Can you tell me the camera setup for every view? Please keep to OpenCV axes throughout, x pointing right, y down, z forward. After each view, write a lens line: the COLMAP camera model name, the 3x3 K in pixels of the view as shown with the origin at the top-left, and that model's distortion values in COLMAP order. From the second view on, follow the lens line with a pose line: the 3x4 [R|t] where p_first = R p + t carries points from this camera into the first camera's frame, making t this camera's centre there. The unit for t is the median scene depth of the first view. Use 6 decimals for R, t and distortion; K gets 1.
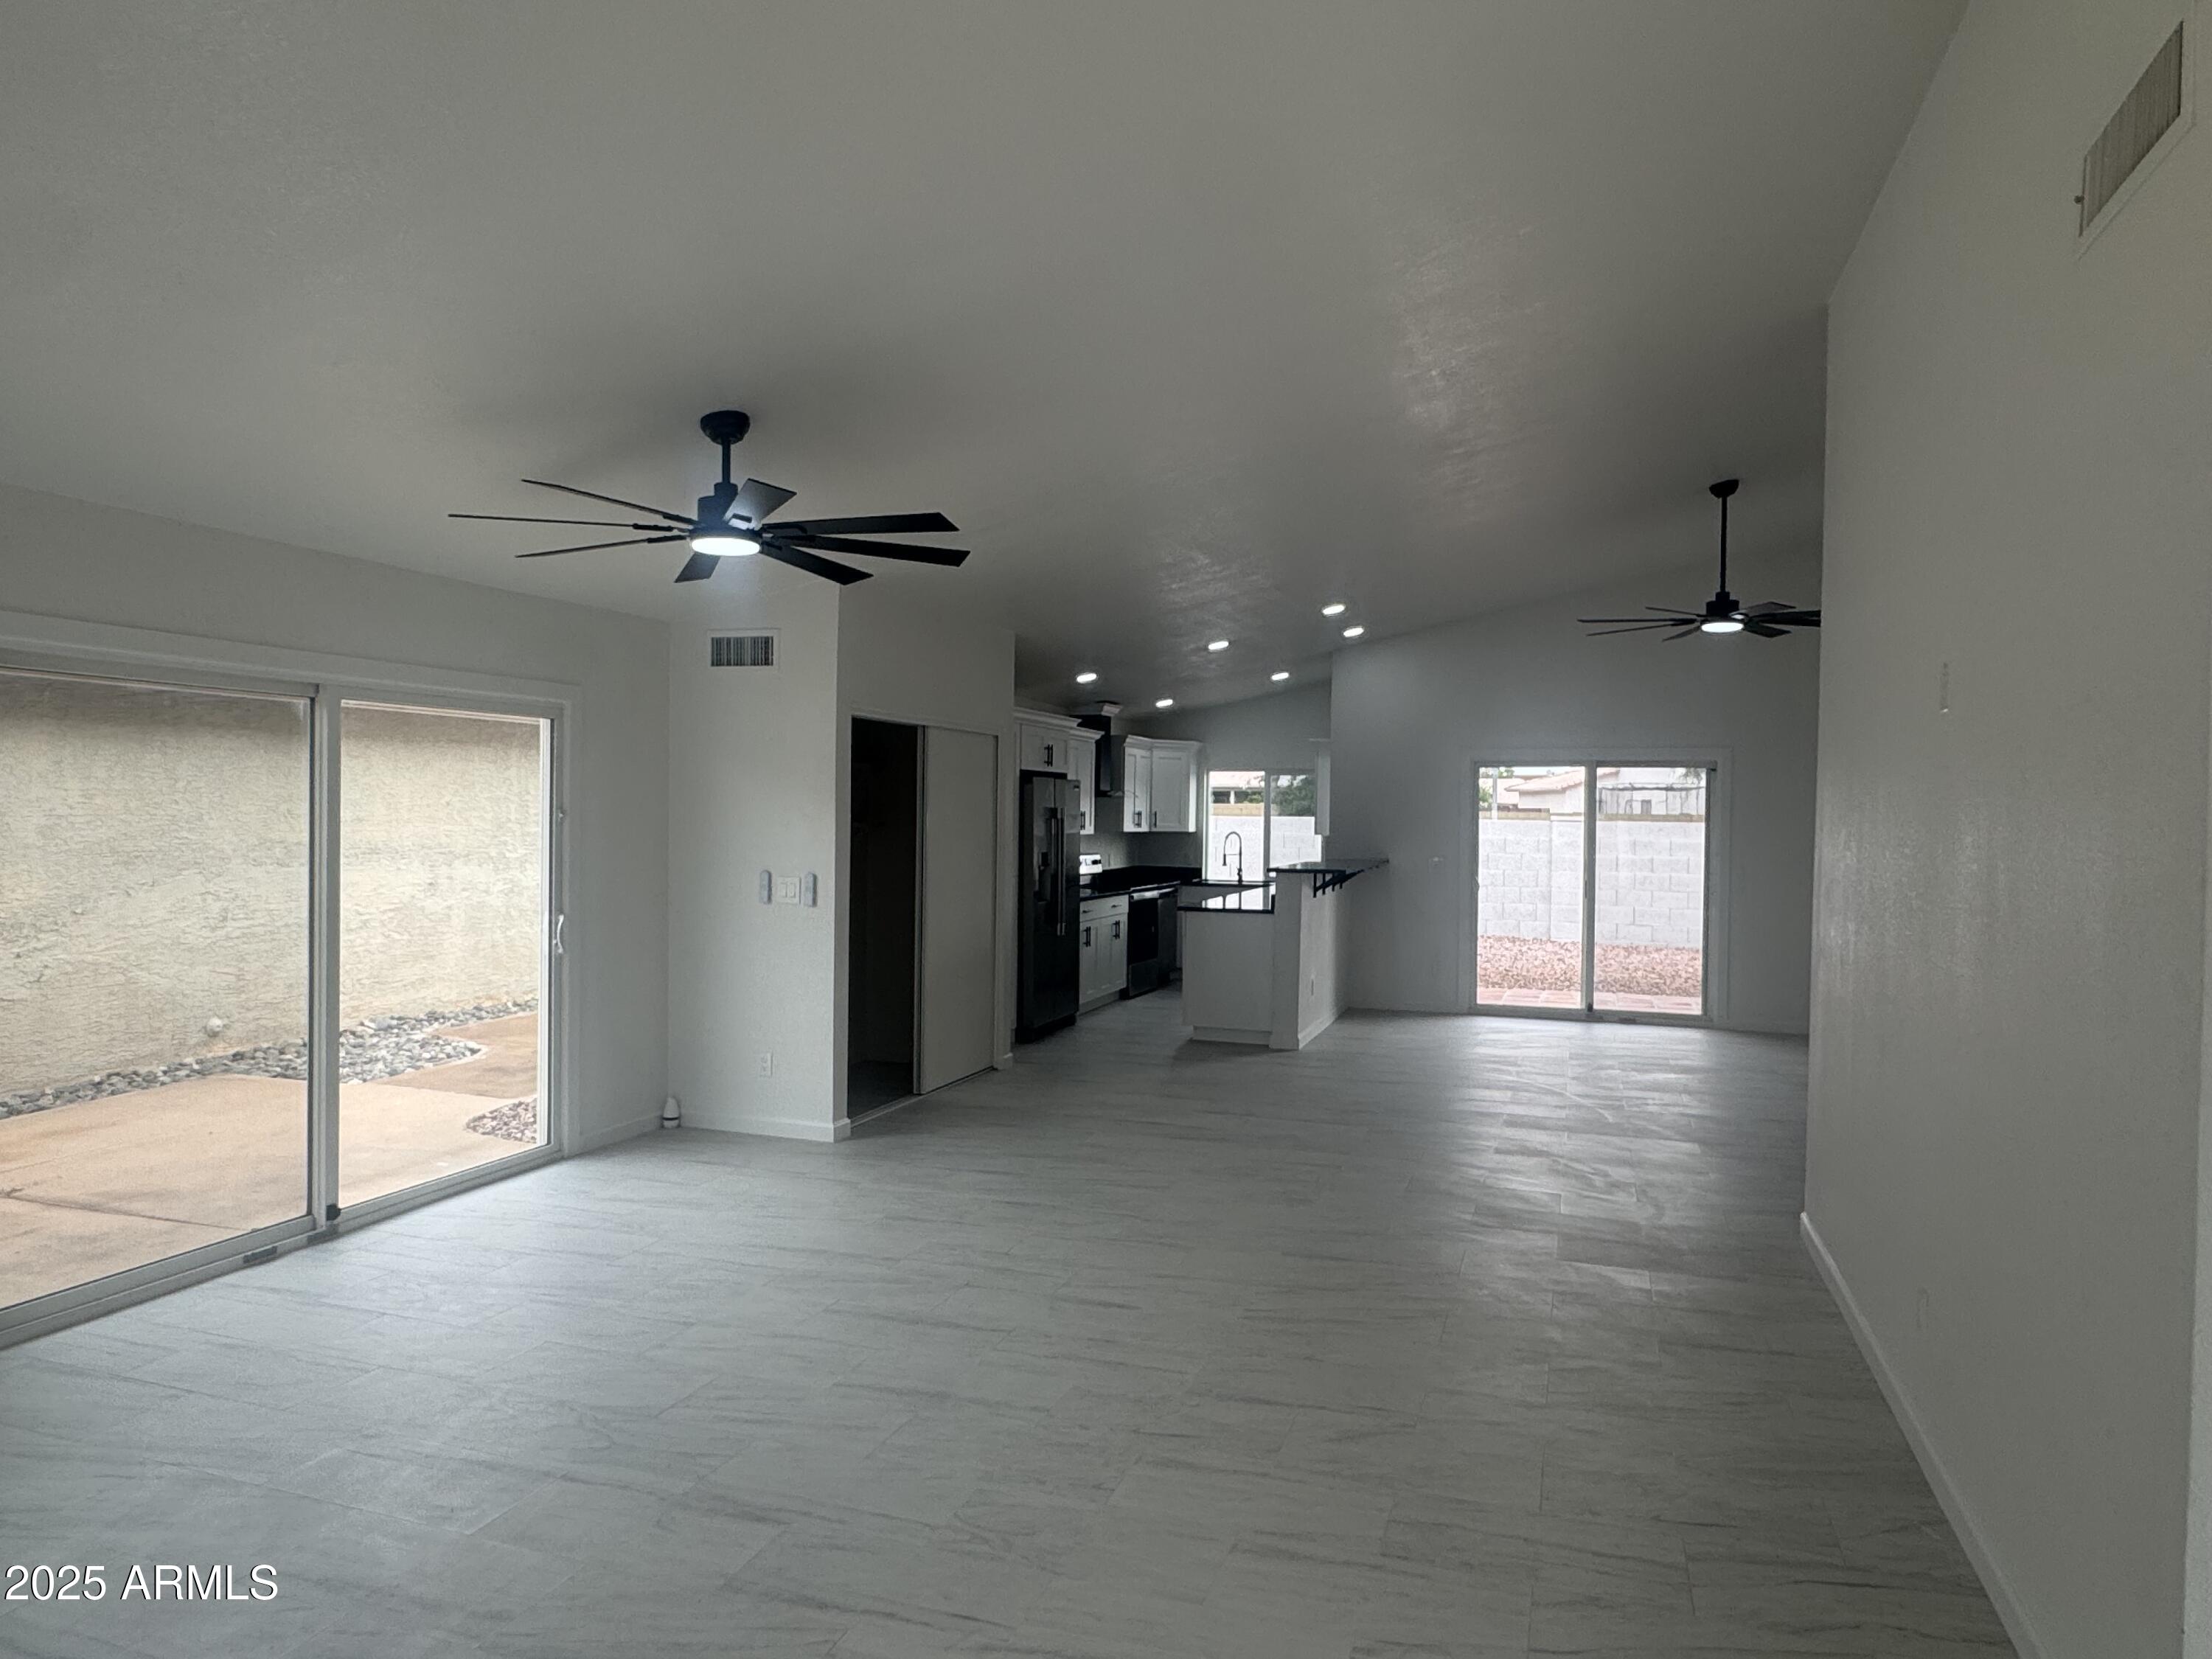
lens RADIAL K [[1363.0, 0, 1095.1], [0, 1363.0, 828.8], [0, 0, 1]] dist [-0.000670, 0.000294]
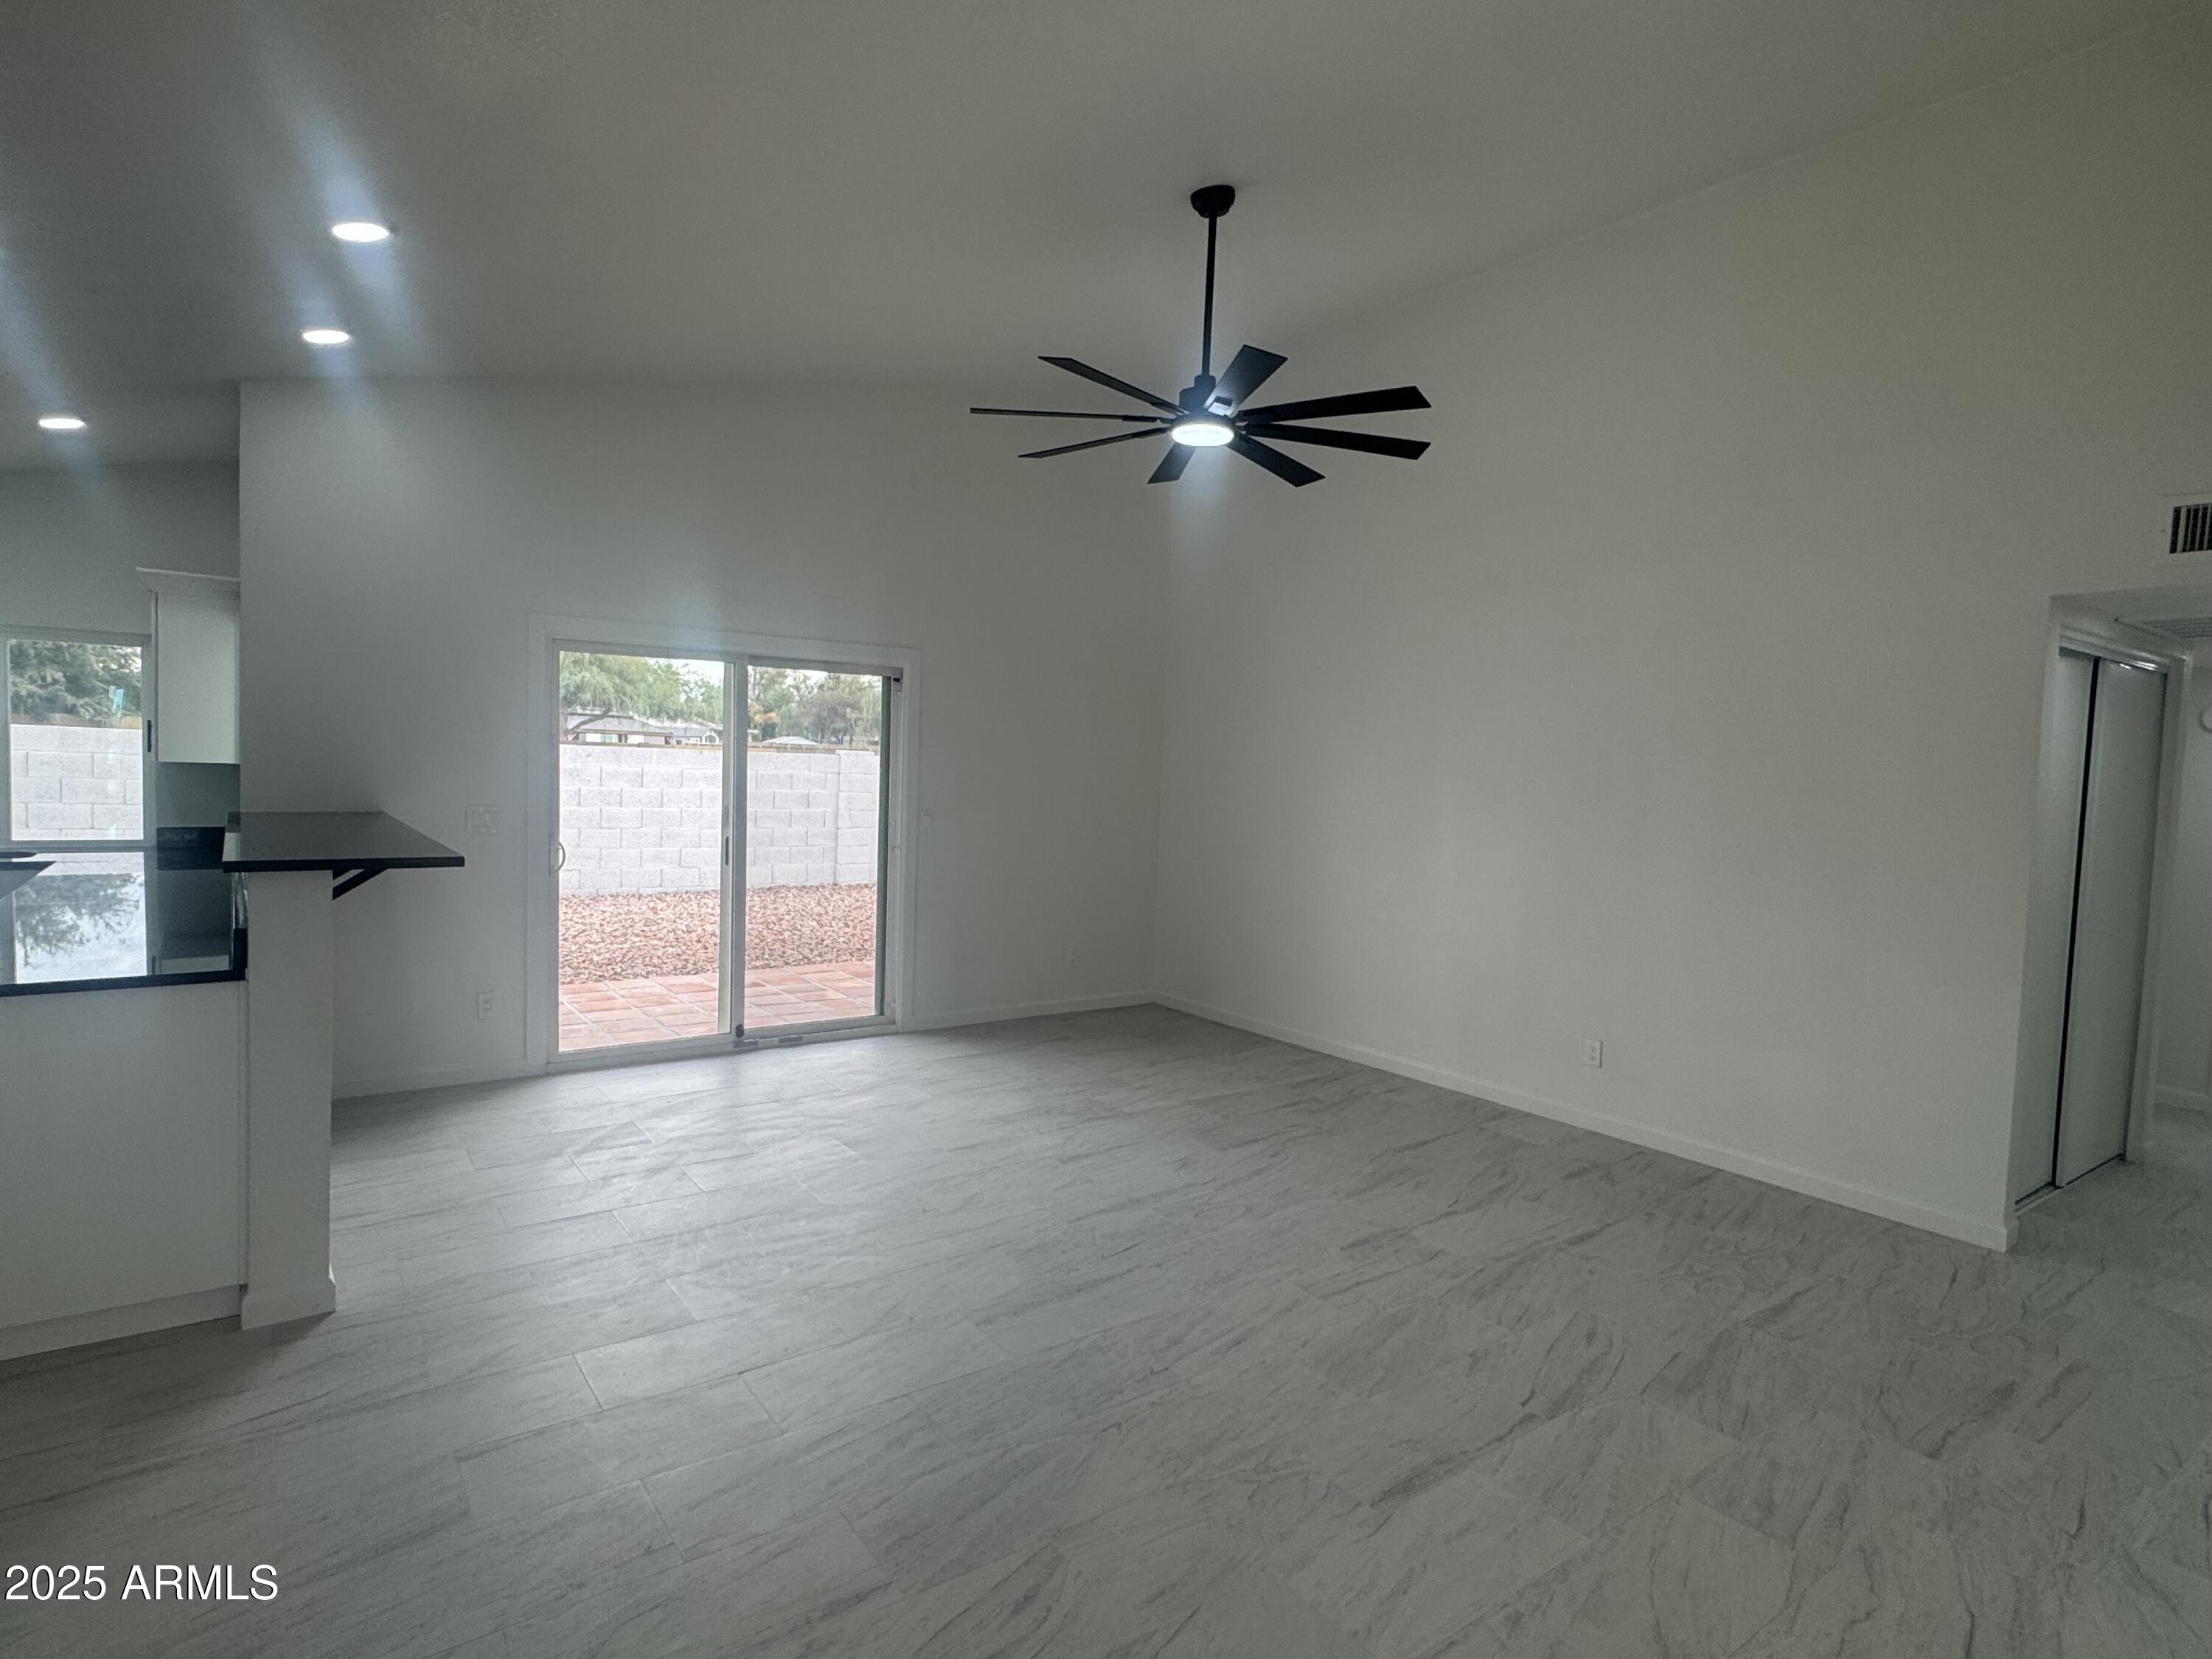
lens RADIAL K [[1167.8, 0, 1106.0], [0, 1167.8, 829.5], [0, 0, 1]] dist [-0.011047, 0.000488]
pose [[0.560070, -0.038982, 0.827528, -0.002220], [-0.016990, 0.998142, 0.058518, -0.002310], [-0.828271, -0.046834, 0.558367, 0.693723]]
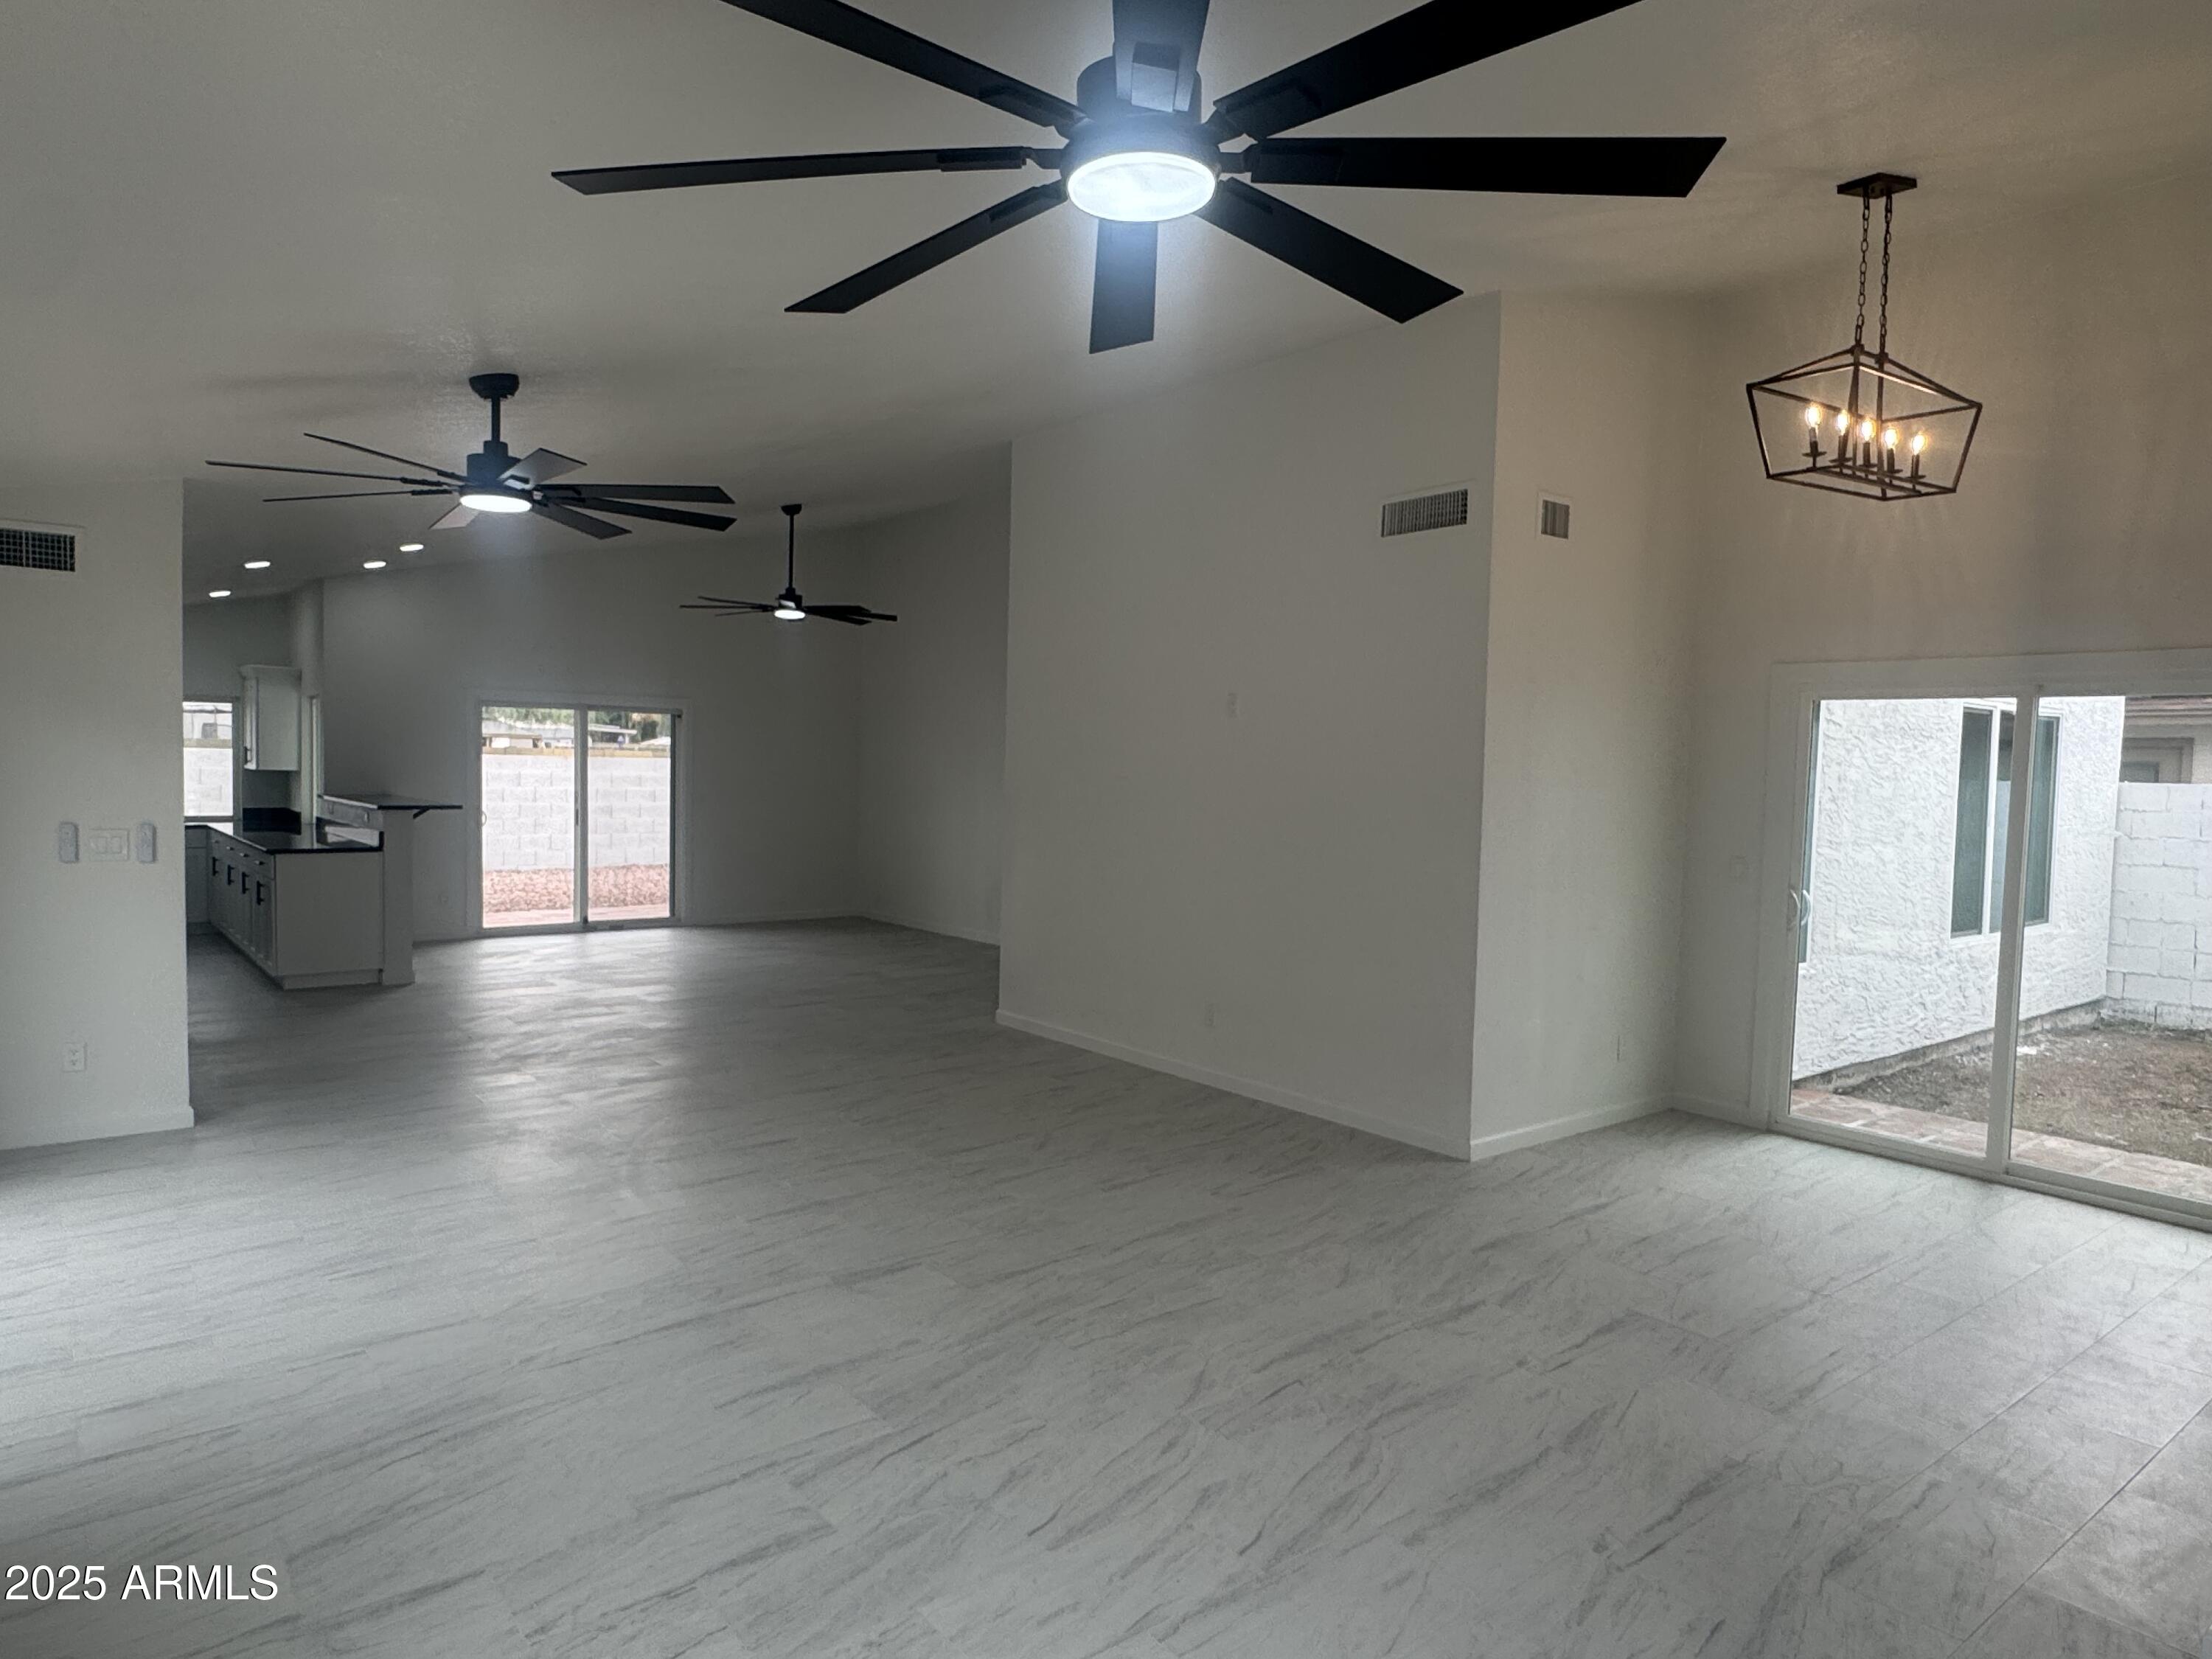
lens RADIAL K [[1363.0, 0, 1095.1], [0, 1363.0, 828.8], [0, 0, 1]] dist [-0.000670, 0.000294]
pose [[0.534333, -0.039600, 0.844346, -0.480684], [-0.005857, 0.998705, 0.050545, -0.008291], [-0.845254, -0.031953, 0.533409, 0.032857]]
